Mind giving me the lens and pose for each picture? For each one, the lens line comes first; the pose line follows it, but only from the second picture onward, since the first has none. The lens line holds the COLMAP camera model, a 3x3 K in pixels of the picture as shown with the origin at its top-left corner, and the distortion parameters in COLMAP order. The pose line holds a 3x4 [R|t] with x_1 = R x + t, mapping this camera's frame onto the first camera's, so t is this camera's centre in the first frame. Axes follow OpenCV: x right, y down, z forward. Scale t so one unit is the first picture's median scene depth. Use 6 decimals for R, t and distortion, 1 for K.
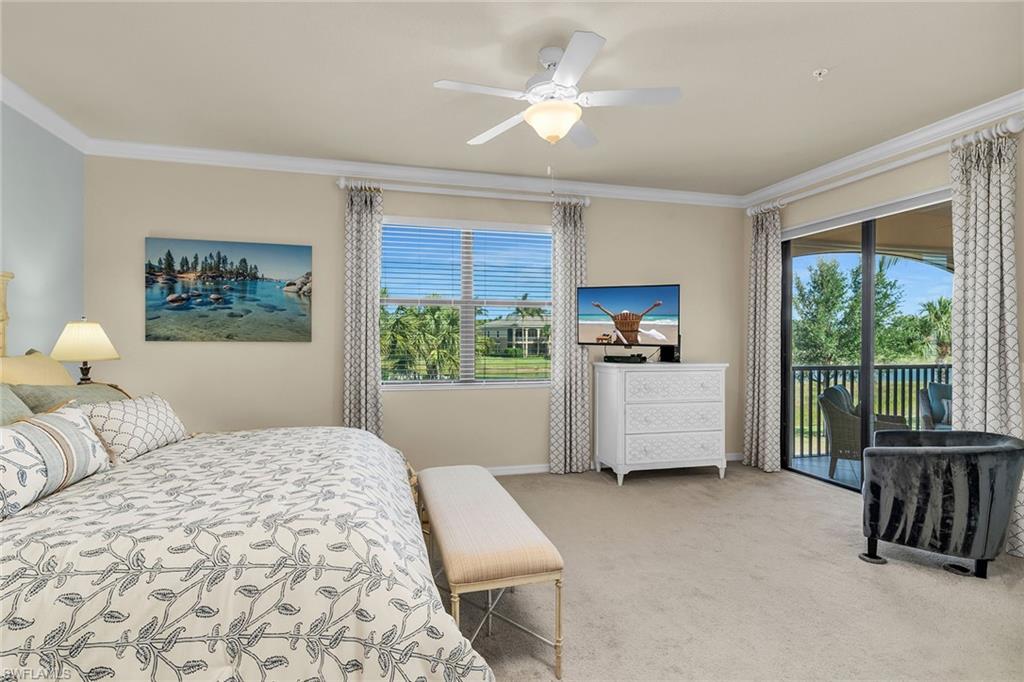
lens RADIAL K [[484.0, 0, 512.0], [0, 484.0, 341.0], [0, 0, 1]] dist [0.002444, 0.000283]
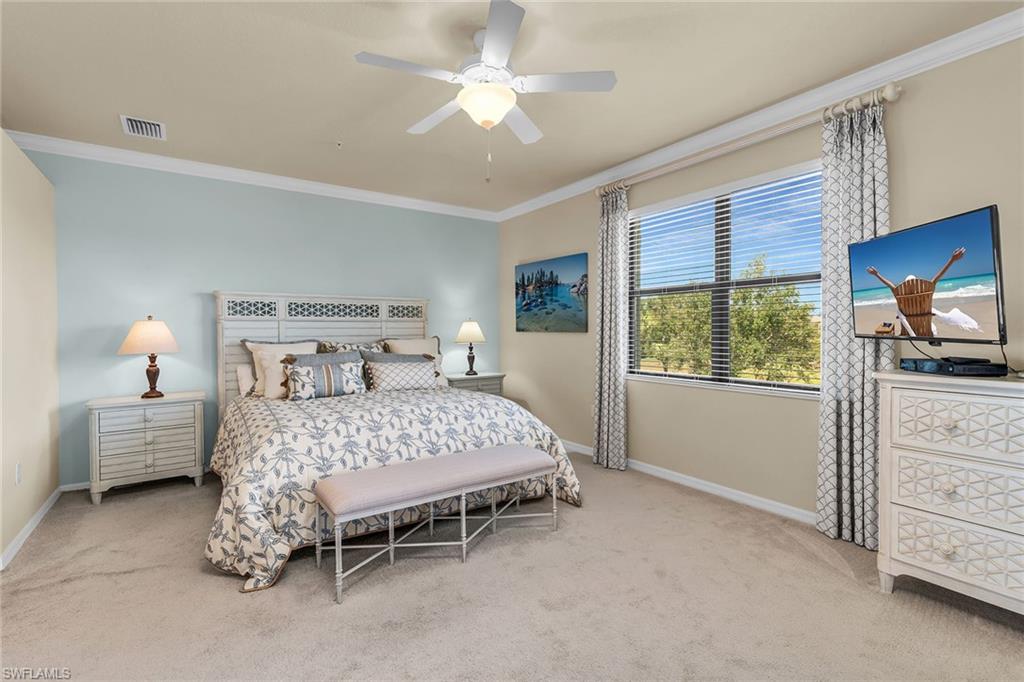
lens RADIAL K [[458.8, 0, 512.0], [0, 458.8, 341.0], [0, 0, 1]] dist [0.016947, -0.000158]
pose [[0.352406, 0.019896, -0.935636, 0.599470], [-0.001304, 0.999783, 0.020769, -0.000597], [0.935846, -0.006099, 0.352355, 0.432329]]
